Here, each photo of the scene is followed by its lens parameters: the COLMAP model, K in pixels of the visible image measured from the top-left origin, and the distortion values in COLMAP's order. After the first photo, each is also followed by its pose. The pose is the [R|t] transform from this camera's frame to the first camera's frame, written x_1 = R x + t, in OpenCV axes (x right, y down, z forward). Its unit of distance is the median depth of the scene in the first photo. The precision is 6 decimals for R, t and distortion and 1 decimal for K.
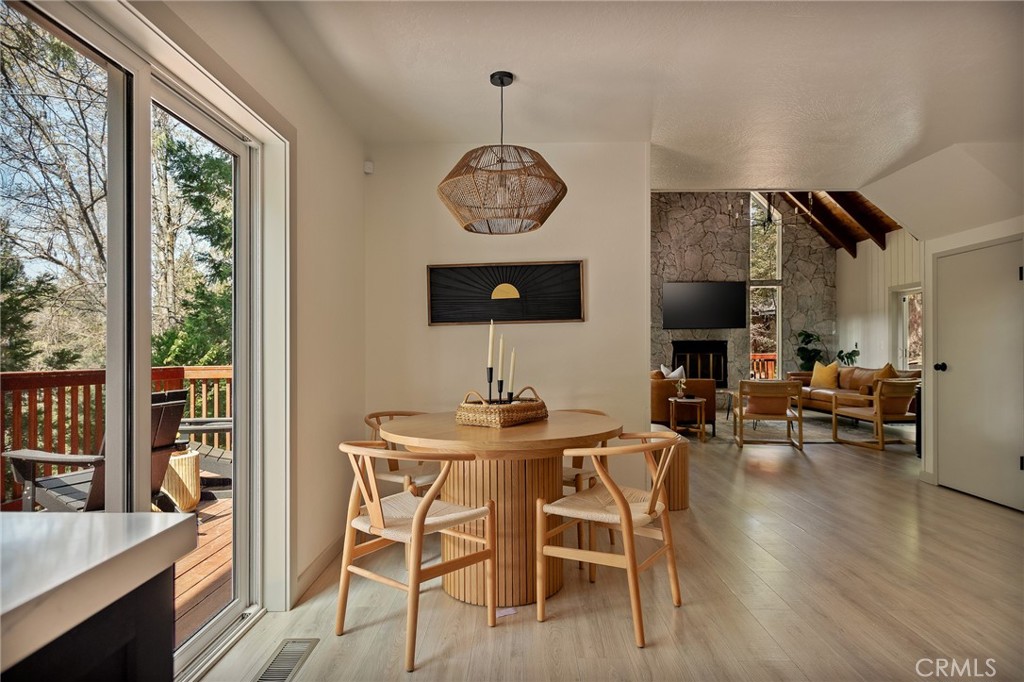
lens RADIAL K [[626.9, 0, 494.7], [0, 626.9, 354.8], [0, 0, 1]] dist [-0.000678, -0.000381]
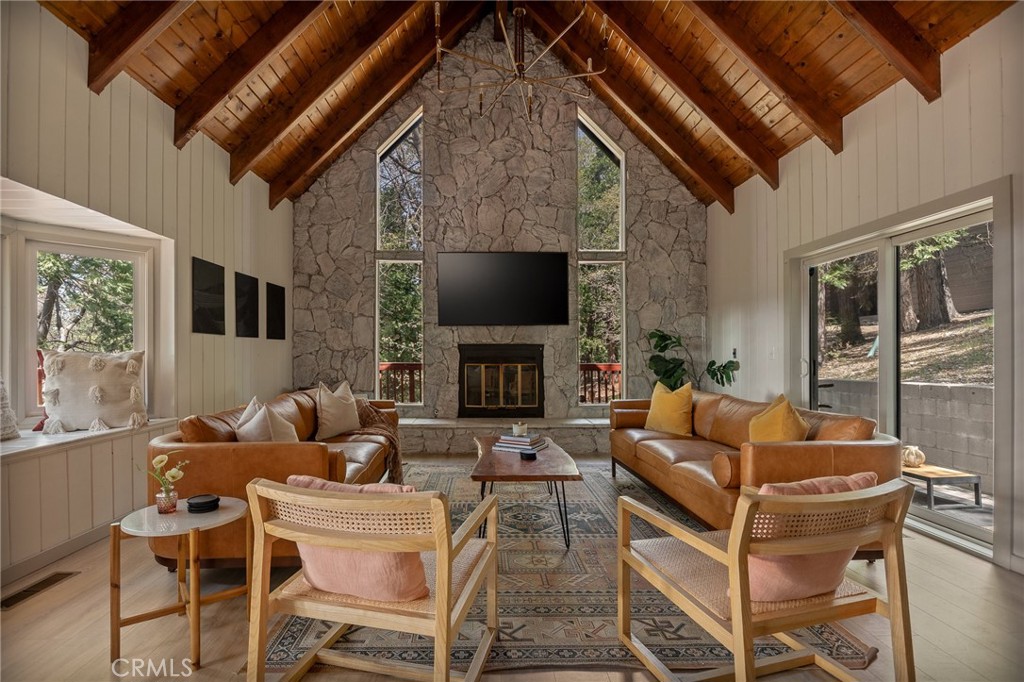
lens RADIAL K [[475.1, 0, 520.9], [0, 475.1, 346.6], [0, 0, 1]] dist [-0.001648, 0.000072]
pose [[0.998863, 0.005577, 0.047351, 0.326685], [-0.004410, 0.999685, -0.024723, -0.008066], [-0.047474, 0.024486, 0.998572, 0.514665]]
